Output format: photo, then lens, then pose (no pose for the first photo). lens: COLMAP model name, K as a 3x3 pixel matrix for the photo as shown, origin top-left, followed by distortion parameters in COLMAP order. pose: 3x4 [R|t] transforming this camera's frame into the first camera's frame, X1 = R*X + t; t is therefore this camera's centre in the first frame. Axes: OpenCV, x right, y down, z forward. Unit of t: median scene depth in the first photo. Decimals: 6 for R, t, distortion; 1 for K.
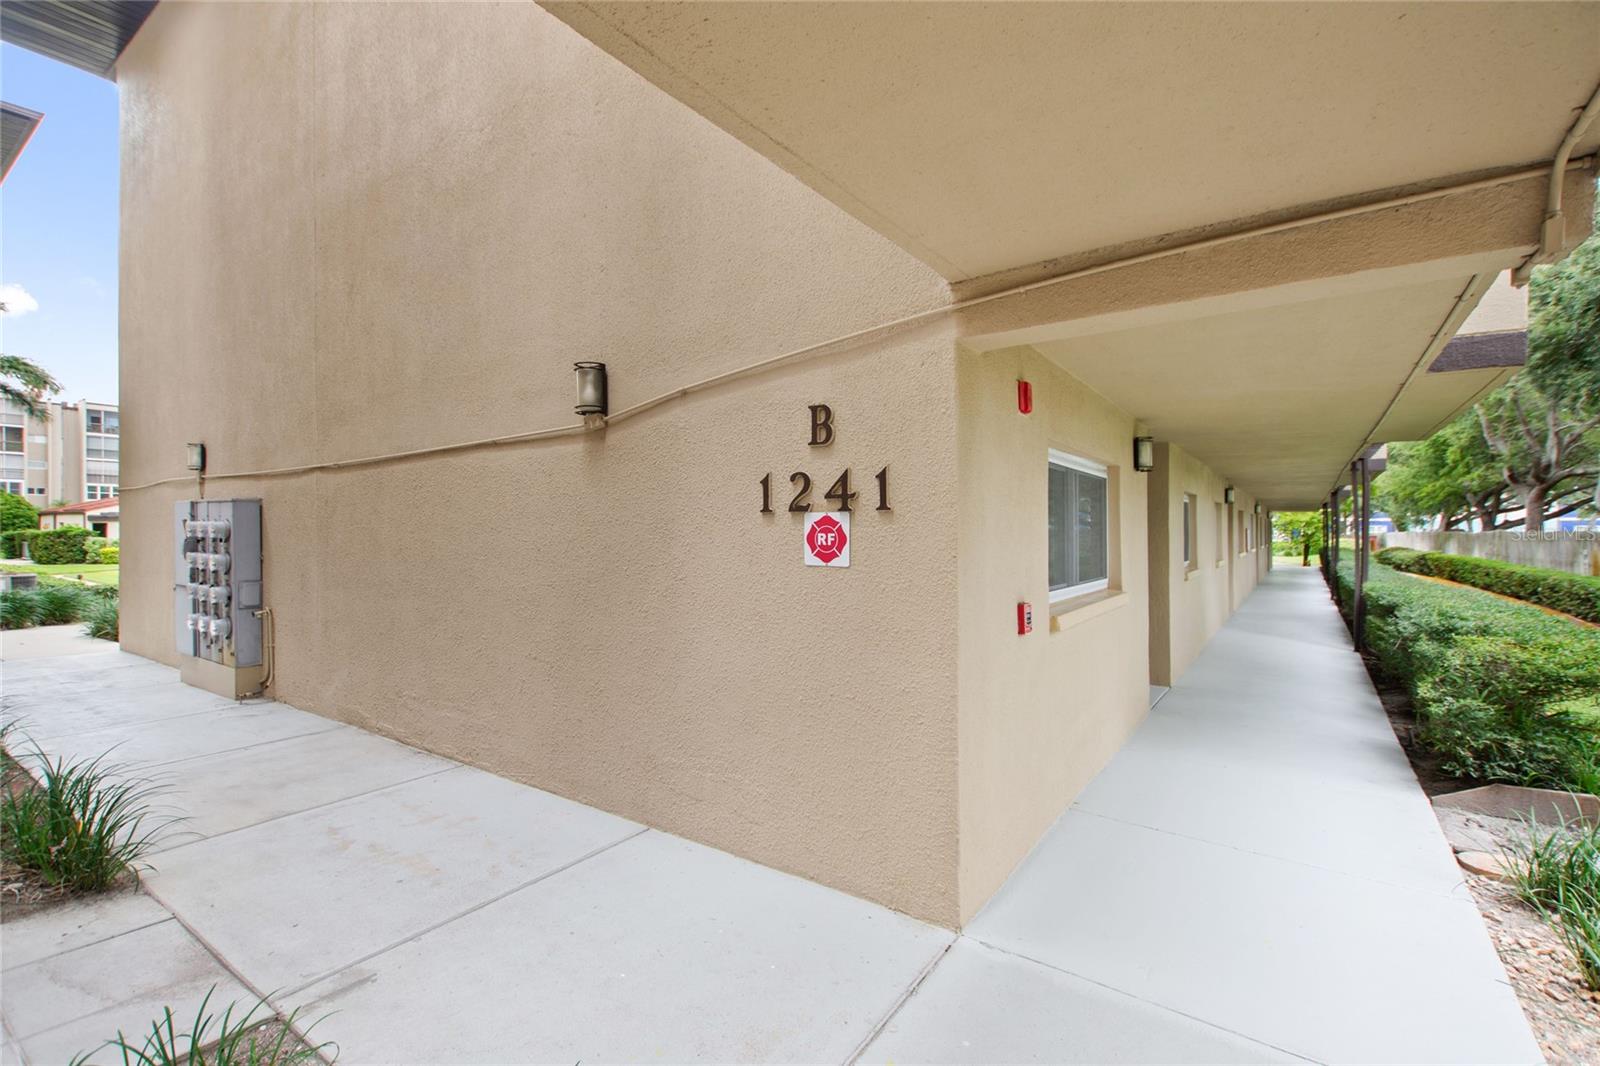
lens RADIAL K [[705.4, 0, 795.8], [0, 705.4, 537.7], [0, 0, 1]] dist [0.000179, -0.000019]
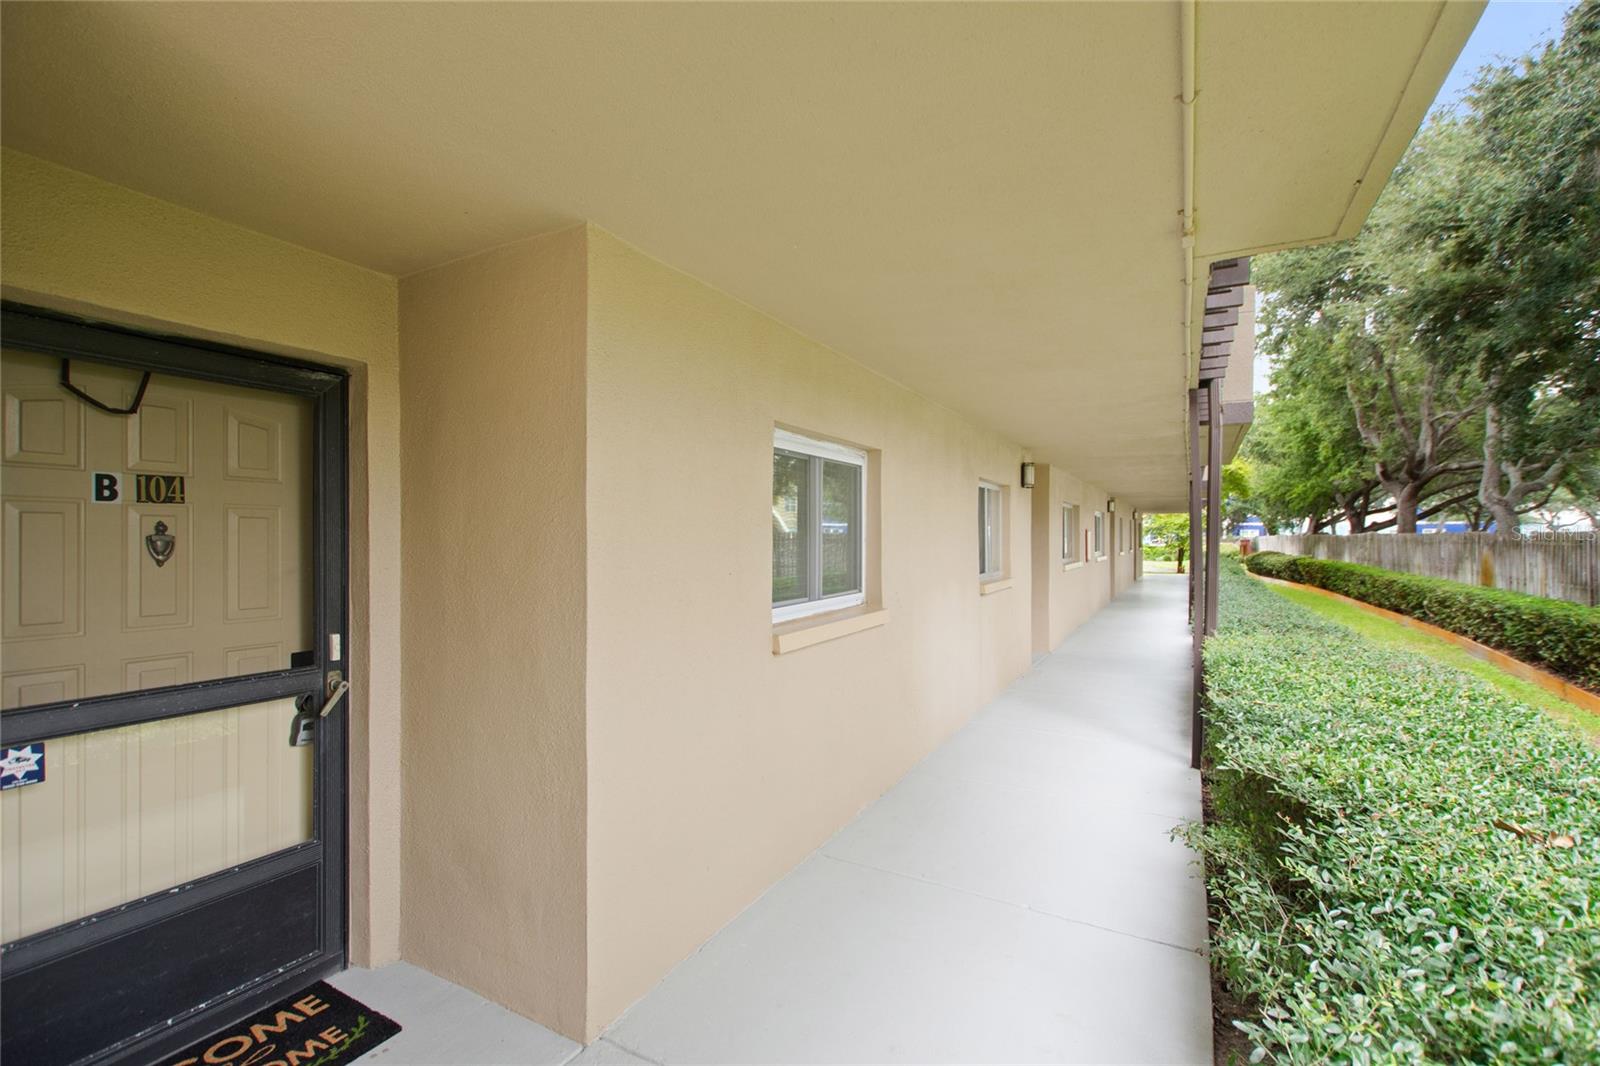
lens RADIAL K [[706.9, 0, 803.1], [0, 706.9, 562.1], [0, 0, 1]] dist [0.000270, 0.000264]
pose [[0.992271, -0.010646, 0.123633, 0.146924], [0.007699, 0.999675, 0.024291, 0.000052], [-0.123852, -0.023151, 0.992031, 0.172821]]
